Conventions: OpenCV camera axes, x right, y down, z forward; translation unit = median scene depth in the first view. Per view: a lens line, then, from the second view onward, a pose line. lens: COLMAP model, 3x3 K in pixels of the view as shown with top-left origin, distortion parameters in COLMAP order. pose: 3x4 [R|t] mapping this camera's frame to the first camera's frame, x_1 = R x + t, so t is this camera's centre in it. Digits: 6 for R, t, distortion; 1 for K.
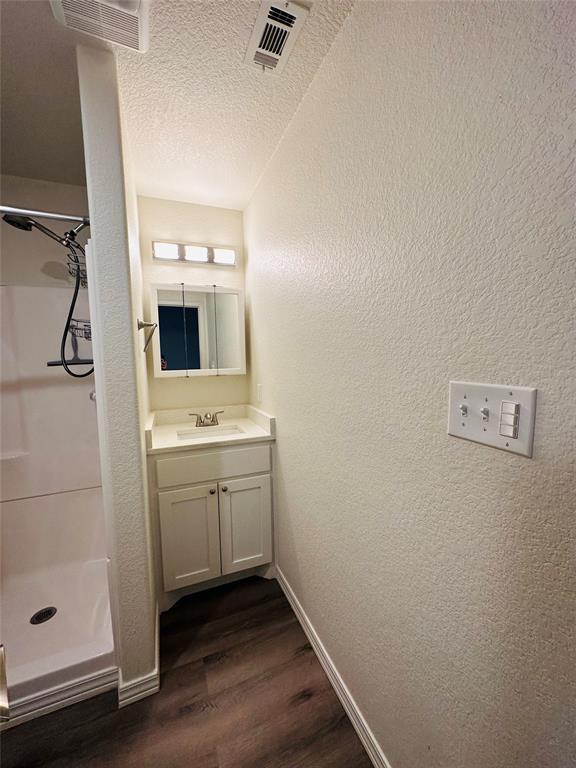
lens RADIAL K [[306.5, 0, 288.3], [0, 306.5, 383.3], [0, 0, 1]] dist [-0.002429, 0.000636]
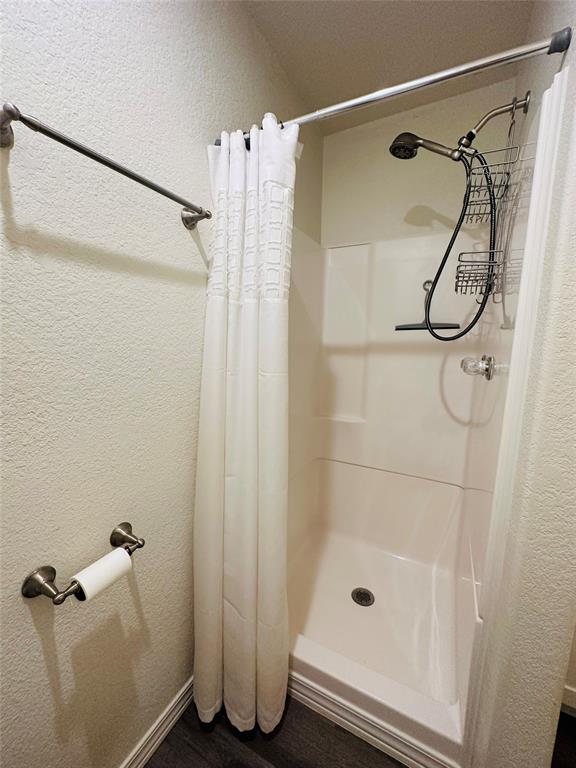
lens RADIAL K [[306.5, 0, 287.0], [0, 306.5, 385.2], [0, 0, 1]] dist [-0.002429, 0.000636]
pose [[0.647004, 0.144471, -0.748675, -0.335543], [-0.101085, 0.989471, 0.103580, 0.046241], [0.755757, 0.008663, 0.654795, 0.201836]]
